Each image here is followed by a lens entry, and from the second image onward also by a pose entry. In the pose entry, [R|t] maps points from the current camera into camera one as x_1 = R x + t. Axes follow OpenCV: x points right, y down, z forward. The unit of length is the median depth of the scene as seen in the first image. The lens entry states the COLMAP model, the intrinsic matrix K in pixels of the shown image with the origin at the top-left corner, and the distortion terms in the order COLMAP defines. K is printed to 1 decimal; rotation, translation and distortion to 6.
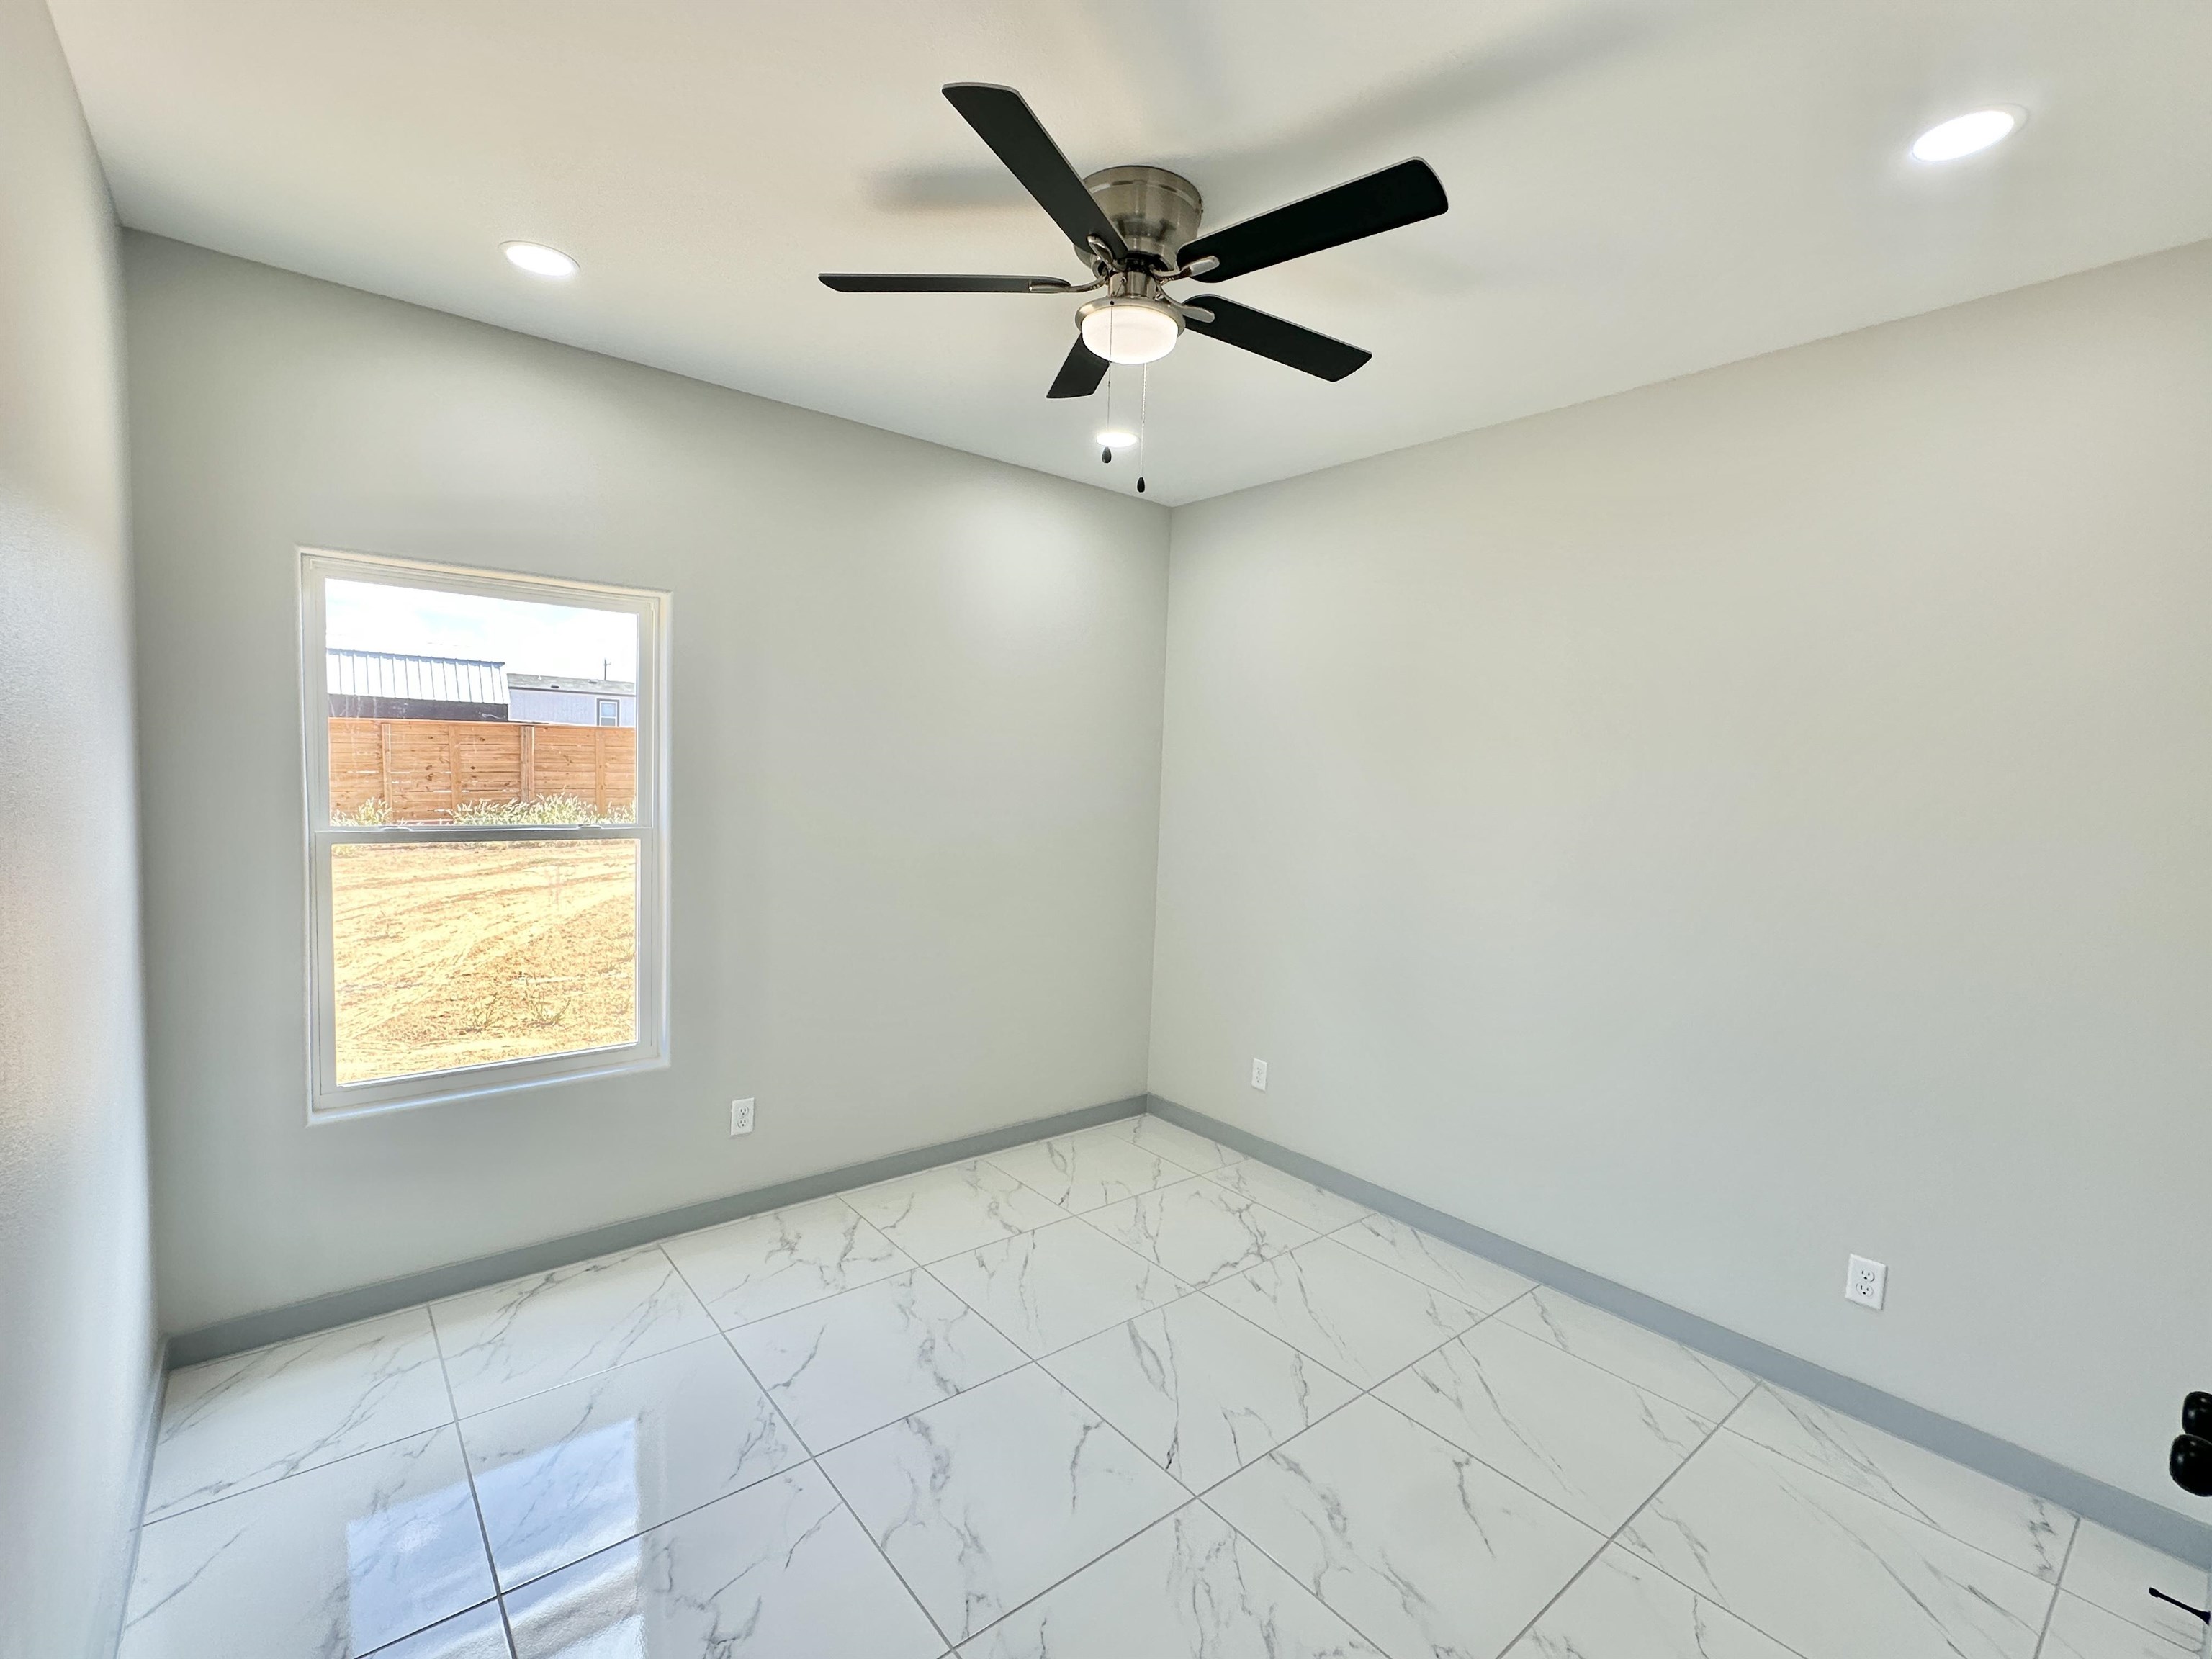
lens RADIAL K [[963.4, 0, 1106.0], [0, 963.4, 829.5], [0, 0, 1]] dist [-0.000807, -0.000132]
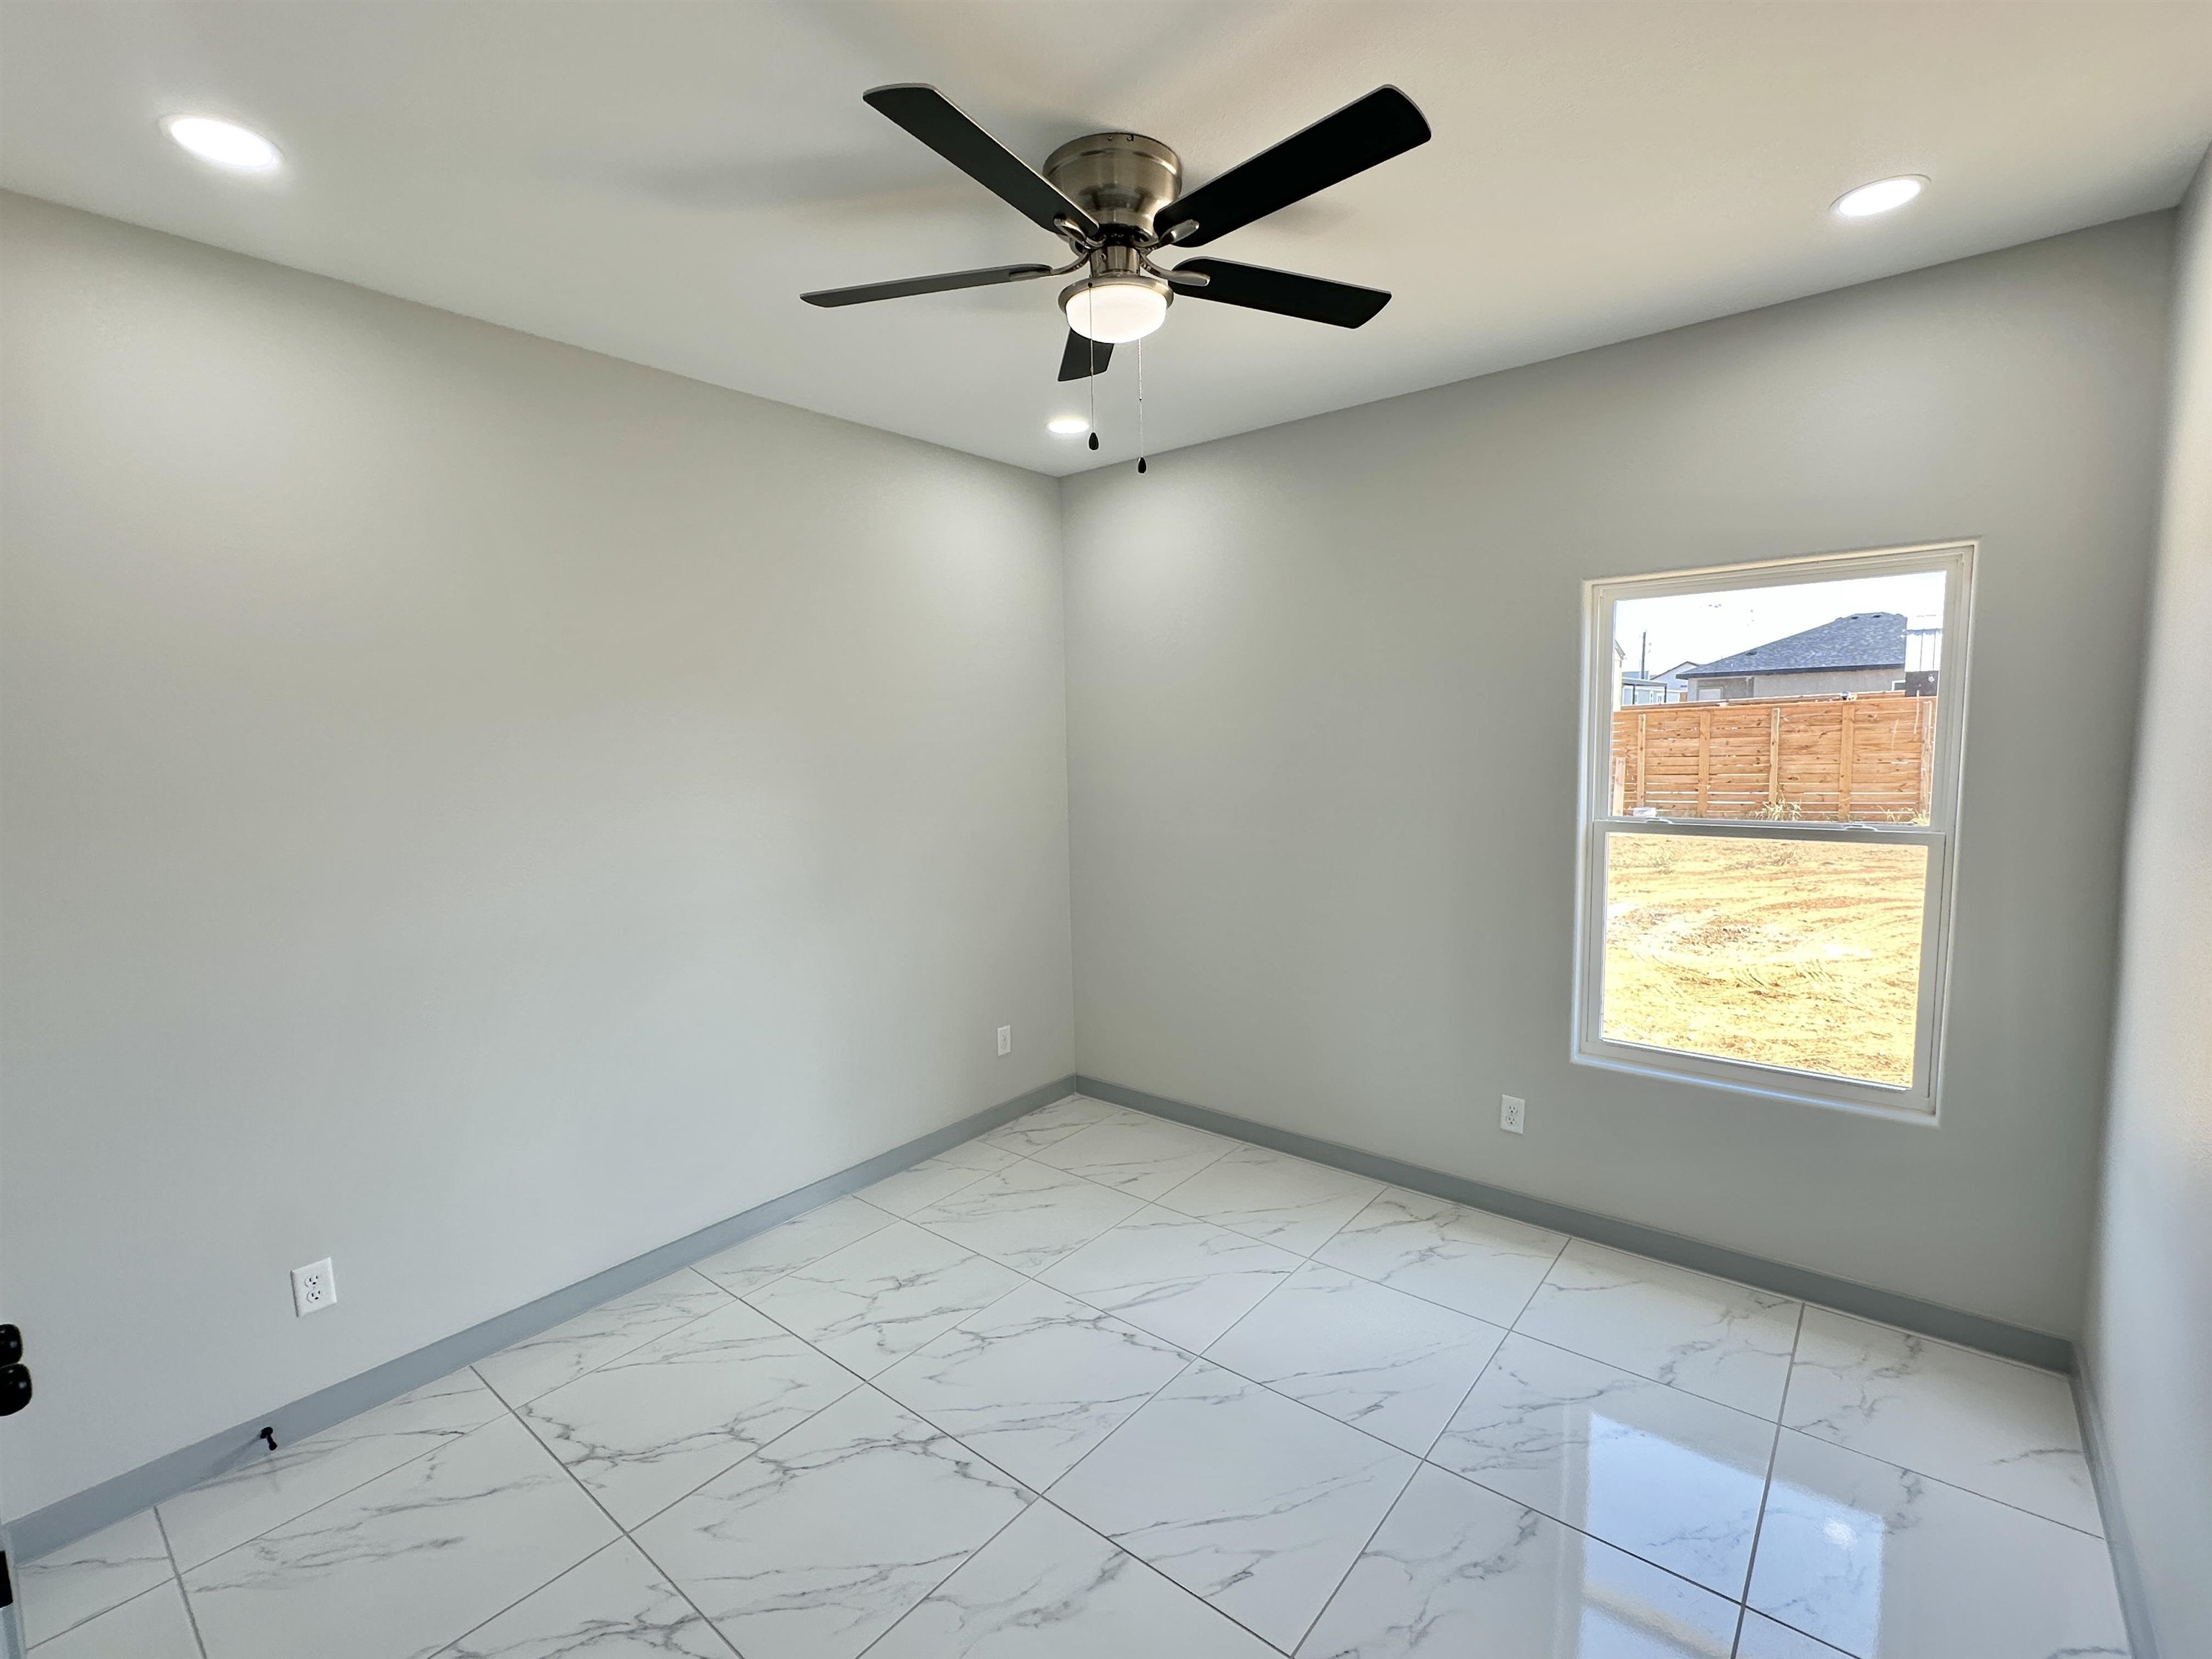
lens RADIAL K [[955.9, 0, 1106.0], [0, 955.9, 829.5], [0, 0, 1]] dist [0.016292, -0.000108]
pose [[0.225067, 0.050005, -0.973059, 0.206697], [-0.042631, 0.998231, 0.041438, -0.009755], [0.973410, 0.032156, 0.226801, 0.159208]]
